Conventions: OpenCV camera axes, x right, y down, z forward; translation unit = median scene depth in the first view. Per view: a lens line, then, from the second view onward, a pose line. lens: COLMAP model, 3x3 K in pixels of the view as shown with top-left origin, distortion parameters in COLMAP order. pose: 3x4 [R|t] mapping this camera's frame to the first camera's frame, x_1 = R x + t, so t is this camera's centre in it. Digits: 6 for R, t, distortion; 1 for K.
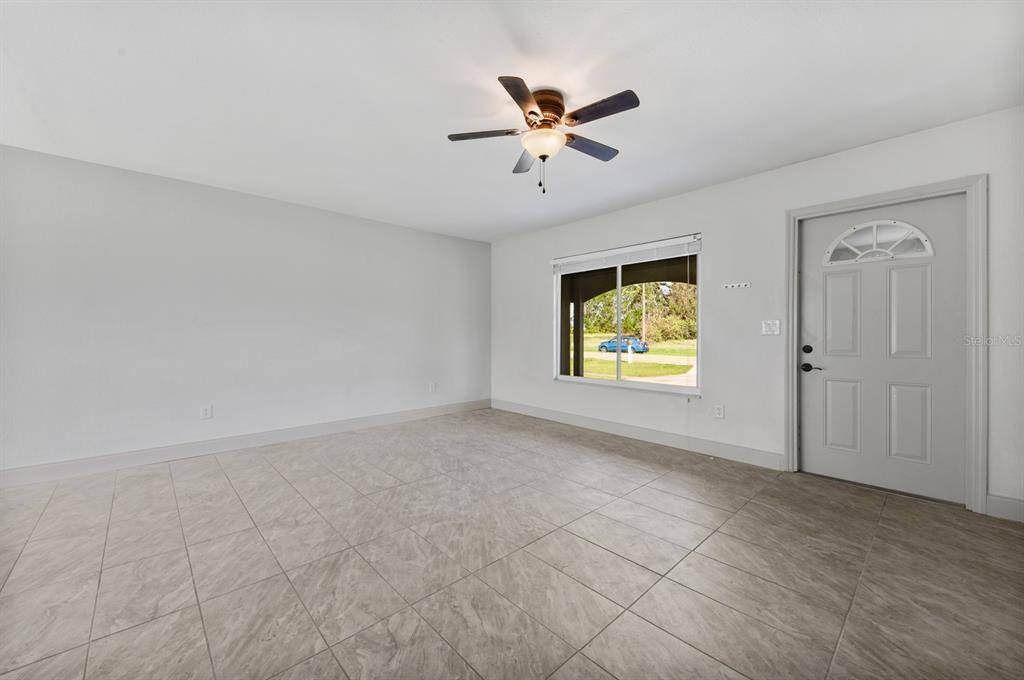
lens RADIAL K [[397.6, 0, 515.6], [0, 397.6, 331.7], [0, 0, 1]] dist [-0.000794, -0.001321]
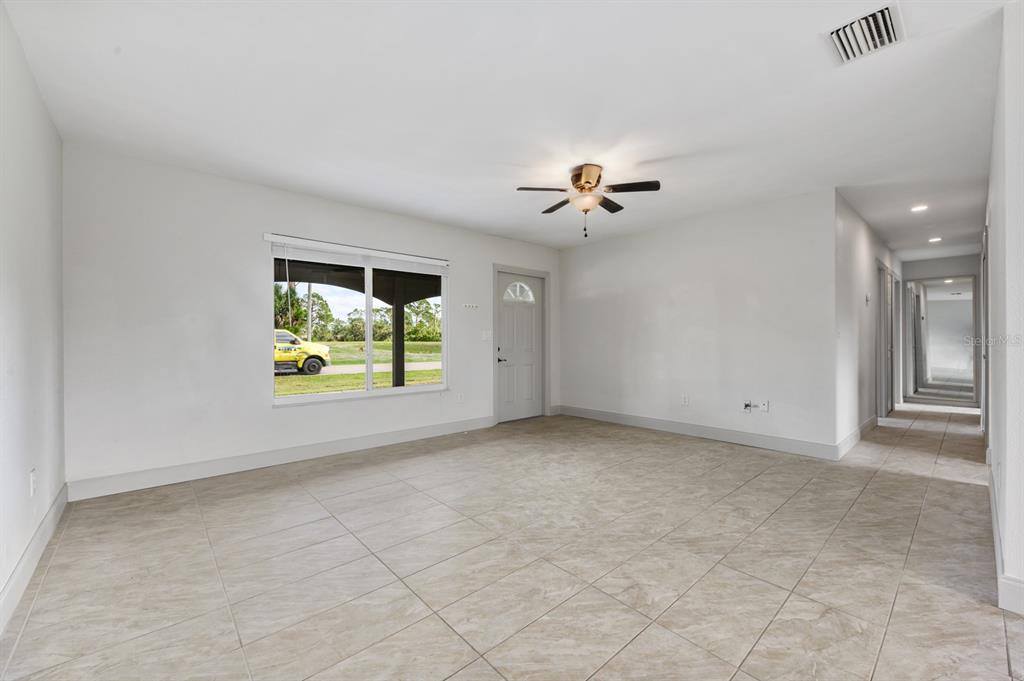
lens RADIAL K [[410.6, 0, 521.5], [0, 410.6, 340.6], [0, 0, 1]] dist [0.012662, -0.001351]
pose [[0.013163, -0.003450, 0.999907, -1.358395], [-0.000543, 0.999994, 0.003458, 0.003821], [-0.999913, -0.000589, 0.013161, 1.210657]]
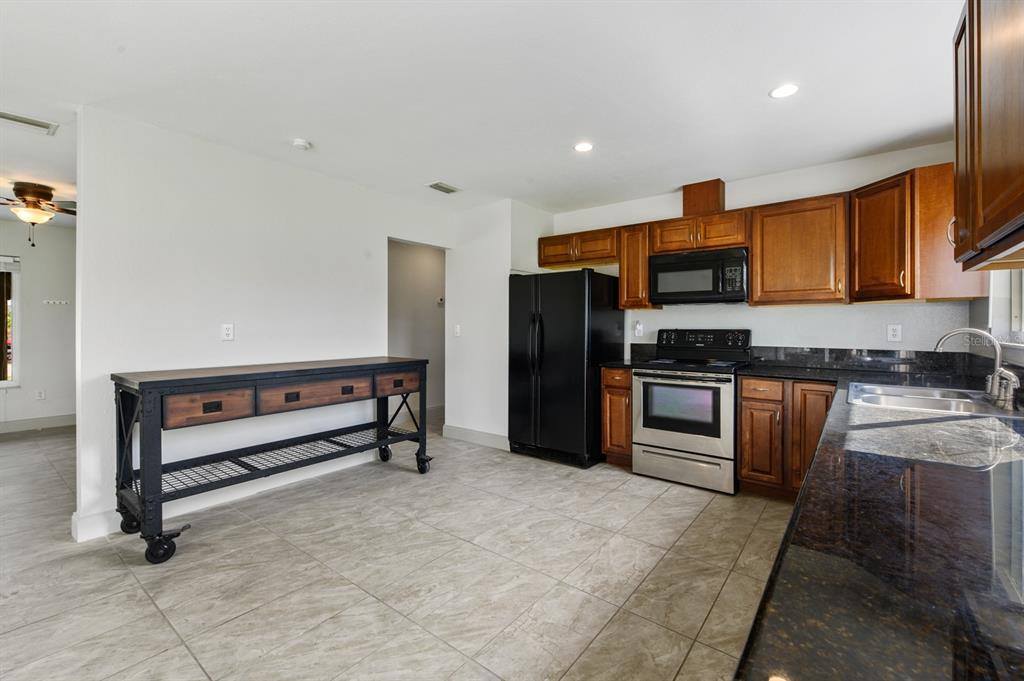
lens RADIAL K [[432.8, 0, 516.9], [0, 432.8, 328.8], [0, 0, 1]] dist [0.007970, 0.000901]
pose [[-0.156431, -0.000327, 0.987689, -1.873368], [-0.003547, 0.999994, -0.000231, -0.040288], [-0.987682, -0.003539, -0.156432, -0.567051]]
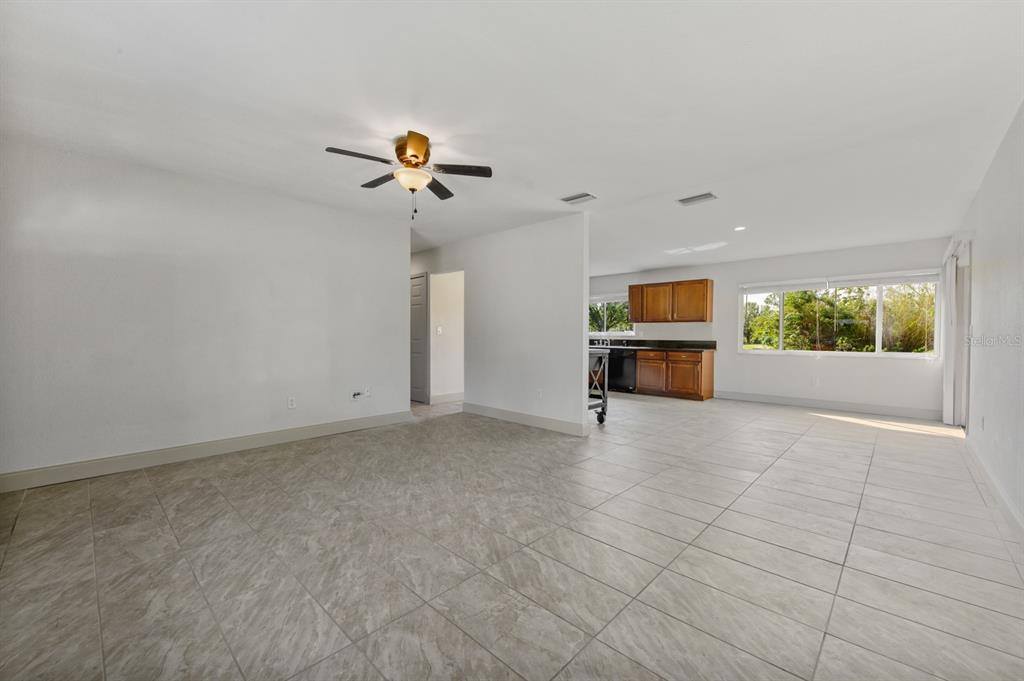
lens RADIAL K [[410.6, 0, 514.0], [0, 410.6, 340.7], [0, 0, 1]] dist [0.012662, -0.001351]
pose [[-0.998170, -0.004249, -0.060319, -0.164872], [-0.004684, 0.999964, 0.007076, 0.013703], [0.060286, 0.007345, -0.998154, 2.295355]]
